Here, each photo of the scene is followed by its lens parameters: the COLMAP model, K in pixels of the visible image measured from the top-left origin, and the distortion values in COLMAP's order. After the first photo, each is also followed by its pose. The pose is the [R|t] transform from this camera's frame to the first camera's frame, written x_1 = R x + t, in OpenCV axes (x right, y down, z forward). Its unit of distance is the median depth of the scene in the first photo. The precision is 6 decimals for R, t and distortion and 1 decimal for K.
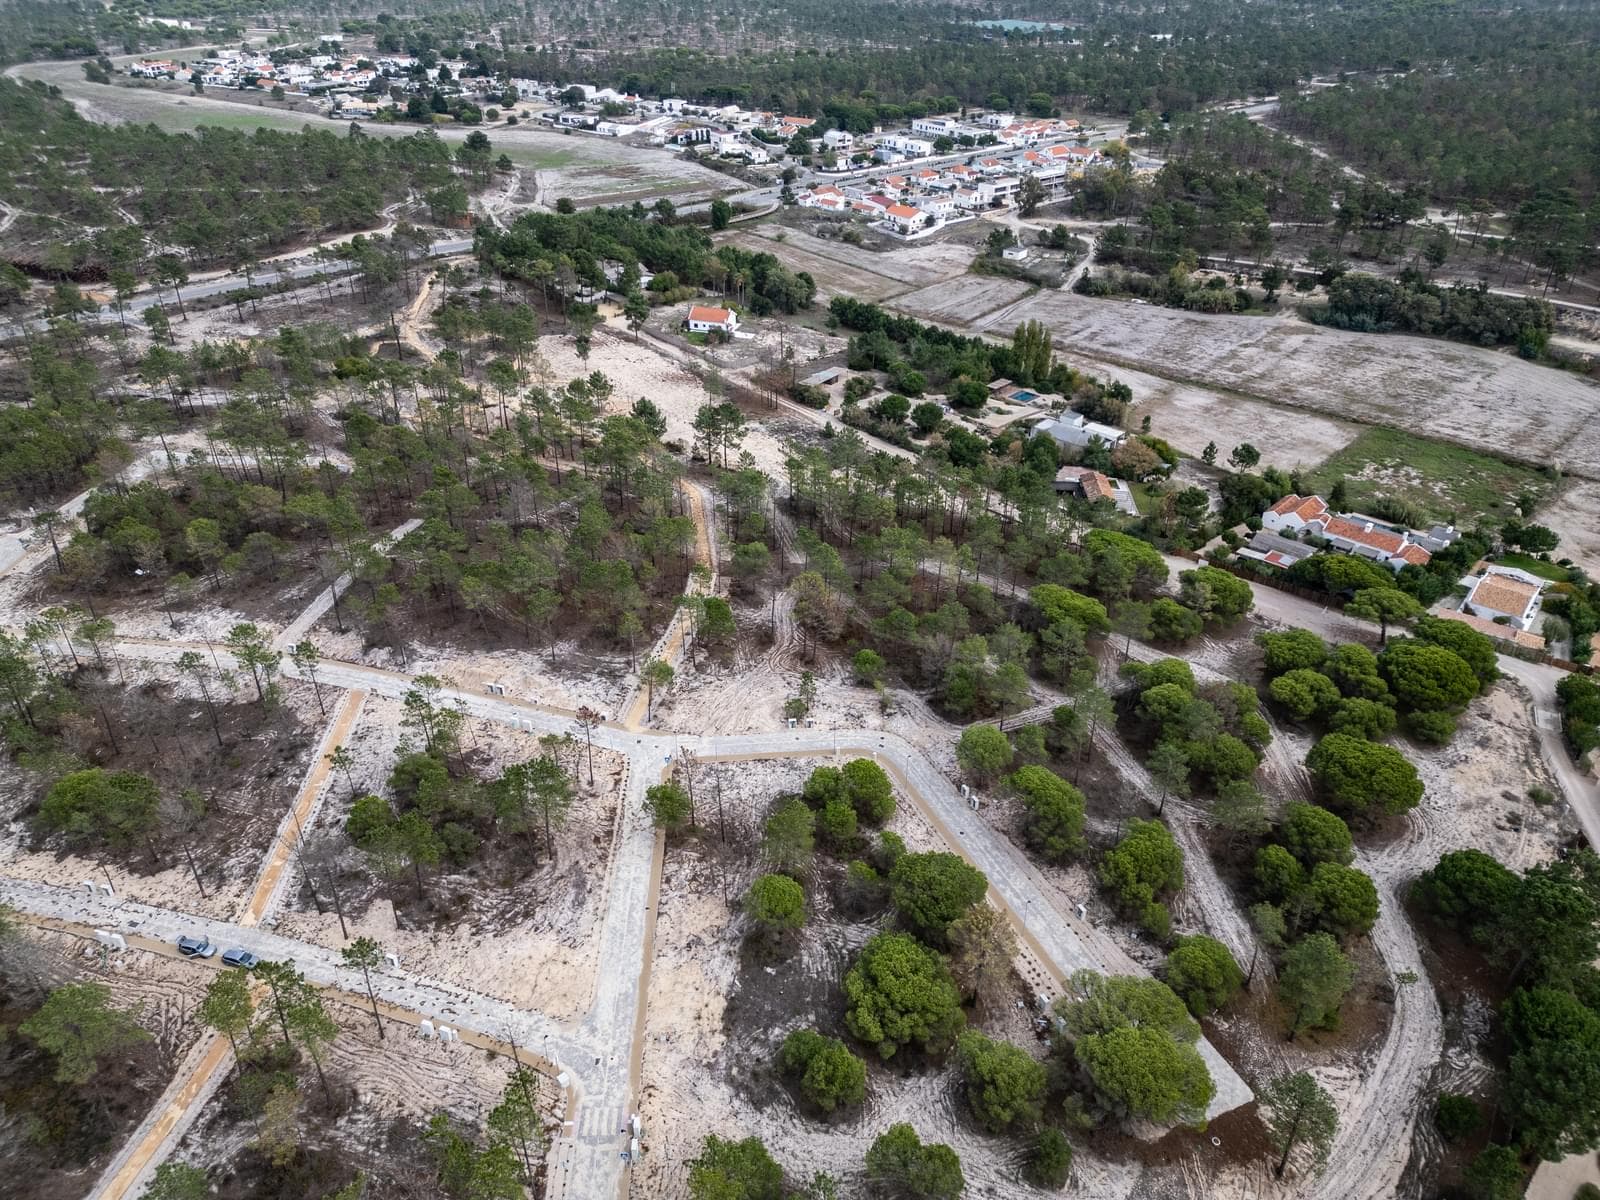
lens RADIAL K [[1107.6, 0, 809.7], [0, 1107.6, 603.4], [0, 0, 1]] dist [0.064691, -0.057906]
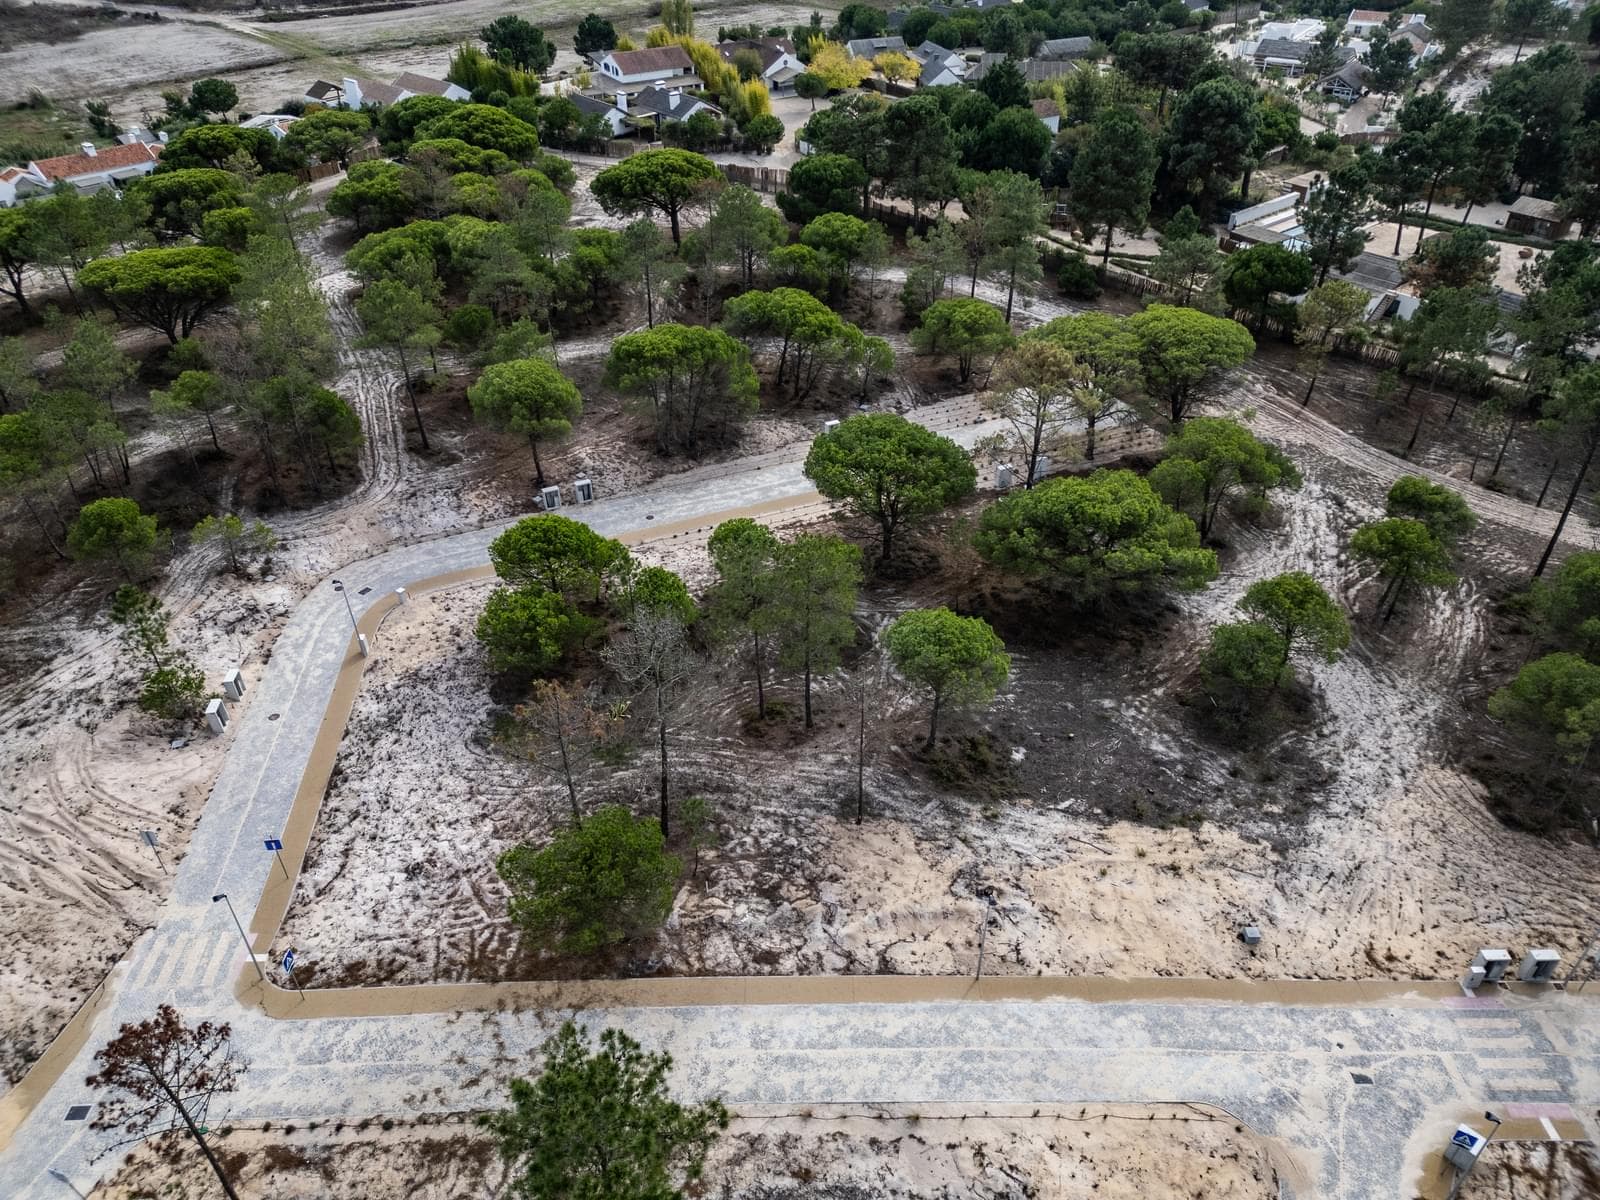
lens RADIAL K [[1107.6, 0, 795.8], [0, 1107.6, 601.3], [0, 0, 1]] dist [0.064691, -0.057906]
pose [[0.007399, -0.607105, 0.794587, -0.167268], [0.531935, 0.675245, 0.510969, -0.003244], [-0.846753, 0.418888, 0.327937, 0.403449]]
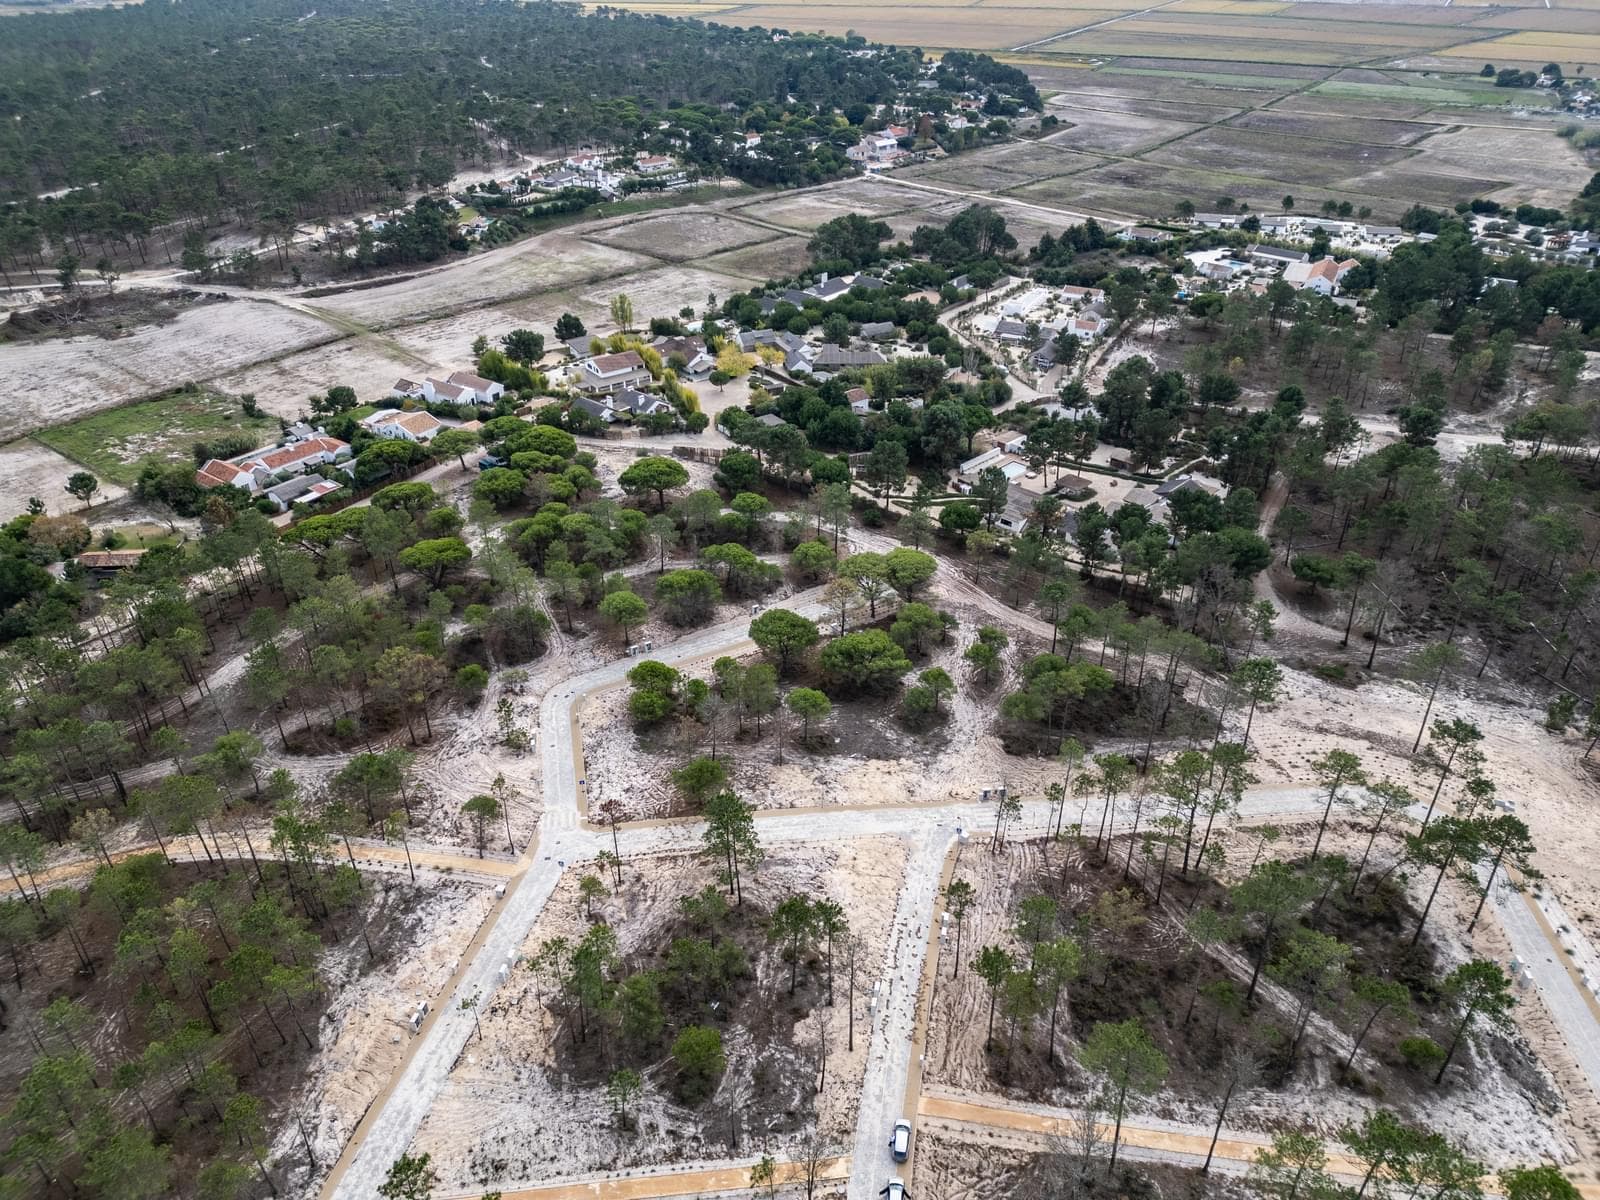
lens RADIAL K [[1107.6, 0, 790.1], [0, 1107.6, 573.3], [0, 0, 1]] dist [0.064691, -0.057906]
pose [[-0.098562, -0.511019, 0.853900, -0.458293], [0.524570, 0.702498, 0.480960, -0.201199], [-0.845643, 0.495334, 0.198826, 0.313365]]
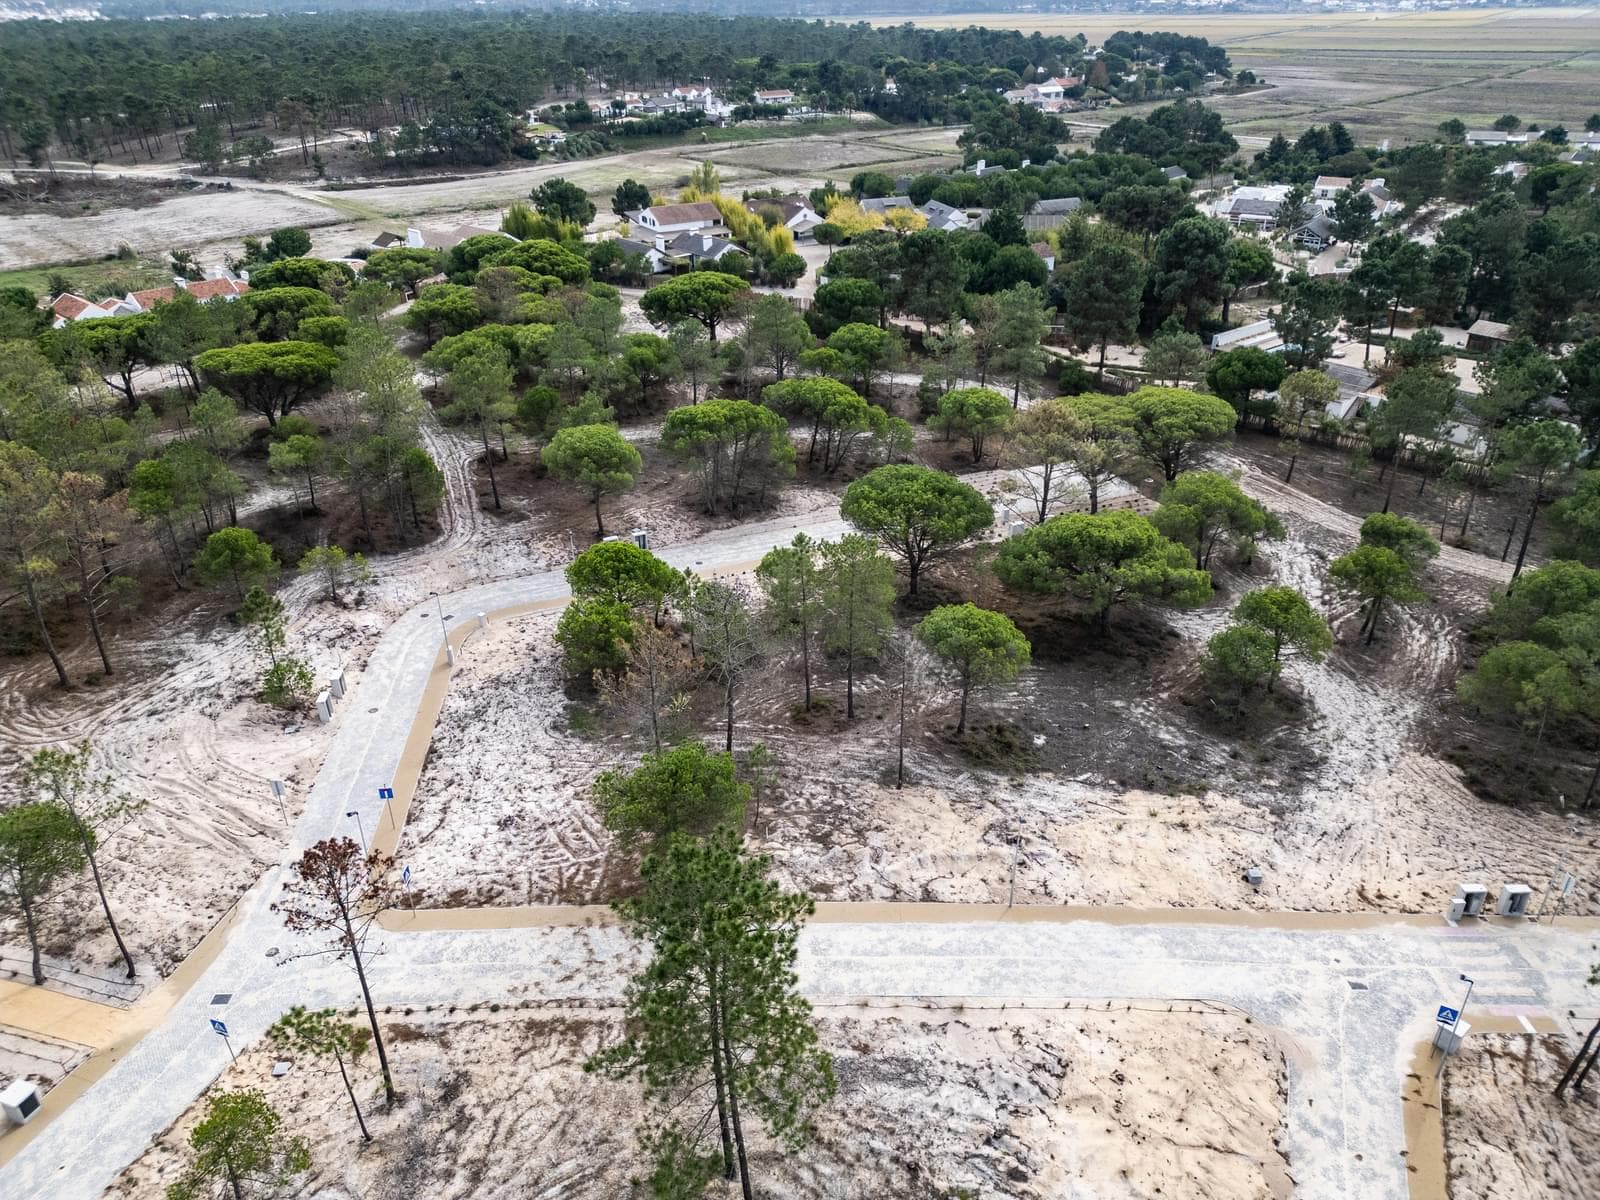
lens RADIAL K [[1107.6, 0, 795.4], [0, 1107.6, 600.3], [0, 0, 1]] dist [0.064691, -0.057906]
pose [[0.012426, -0.490344, 0.871441, -0.208524], [0.533246, 0.740488, 0.409056, 0.000948], [-0.845869, 0.459609, 0.270675, 0.415539]]
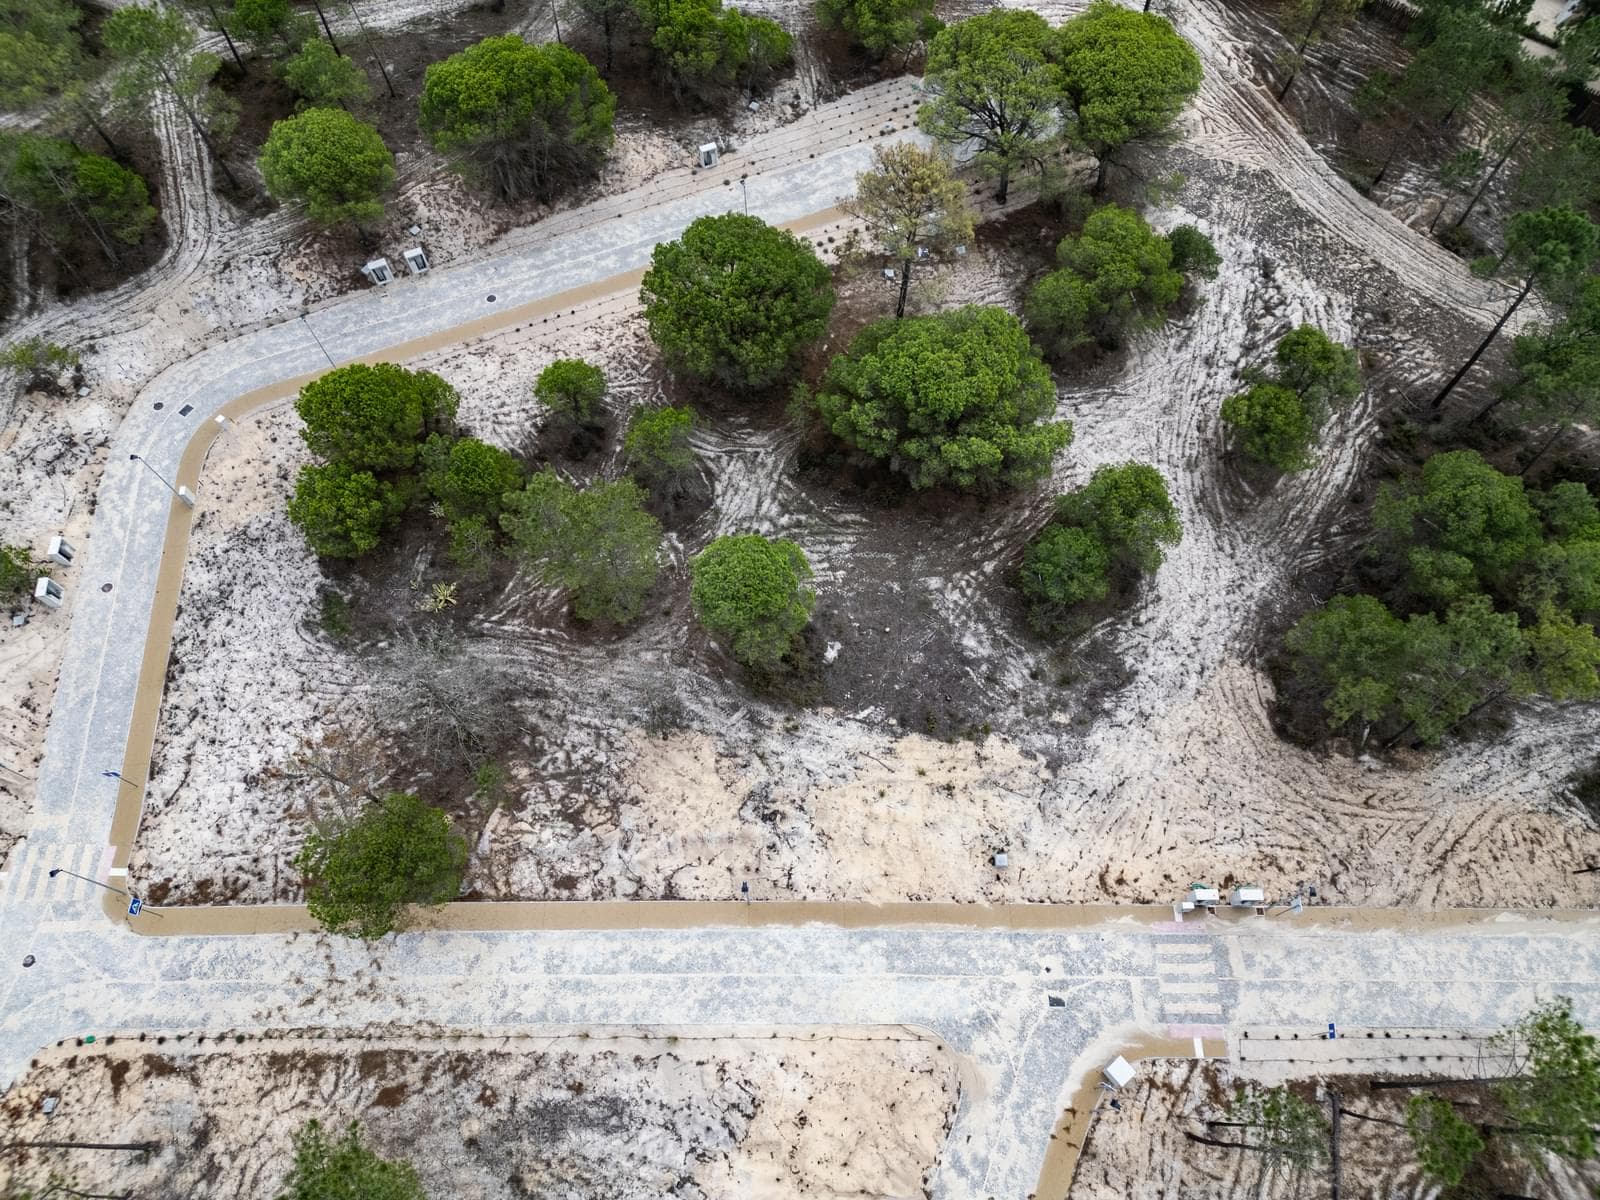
lens RADIAL K [[1107.6, 0, 793.9], [0, 1107.6, 594.8], [0, 0, 1]] dist [0.064691, -0.057906]
pose [[0.032577, -0.908620, 0.416350, -0.097103], [0.535143, 0.367686, 0.760545, -0.026989], [-0.844133, 0.198031, 0.498220, 0.344451]]
